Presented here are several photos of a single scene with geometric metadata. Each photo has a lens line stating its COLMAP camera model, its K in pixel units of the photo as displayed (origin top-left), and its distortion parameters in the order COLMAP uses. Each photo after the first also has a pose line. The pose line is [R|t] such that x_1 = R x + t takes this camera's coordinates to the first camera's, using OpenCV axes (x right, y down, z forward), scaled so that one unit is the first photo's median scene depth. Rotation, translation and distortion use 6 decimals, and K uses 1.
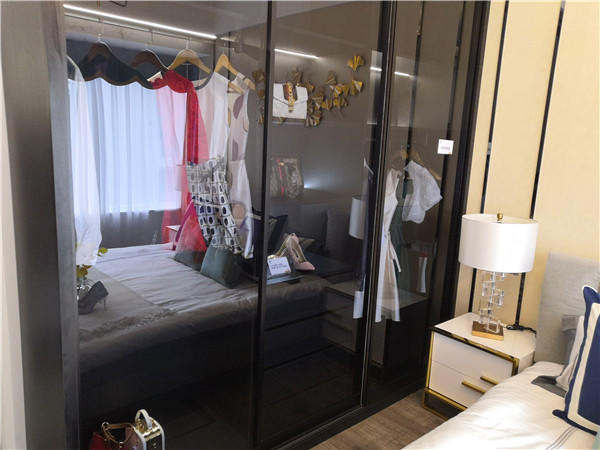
lens RADIAL K [[463.2, 0, 300.8], [0, 463.2, 223.0], [0, 0, 1]] dist [0.007877, 0.015051]
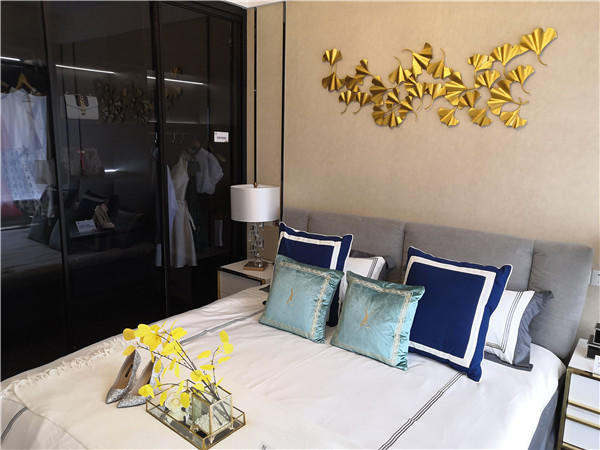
lens RADIAL K [[463.2, 0, 299.1], [0, 463.2, 227.5], [0, 0, 1]] dist [0.007877, 0.015051]
pose [[0.984788, -0.061445, 0.162534, 0.311656], [0.058639, 0.998037, 0.022008, 0.091322], [-0.163567, -0.012142, 0.986458, -0.417273]]
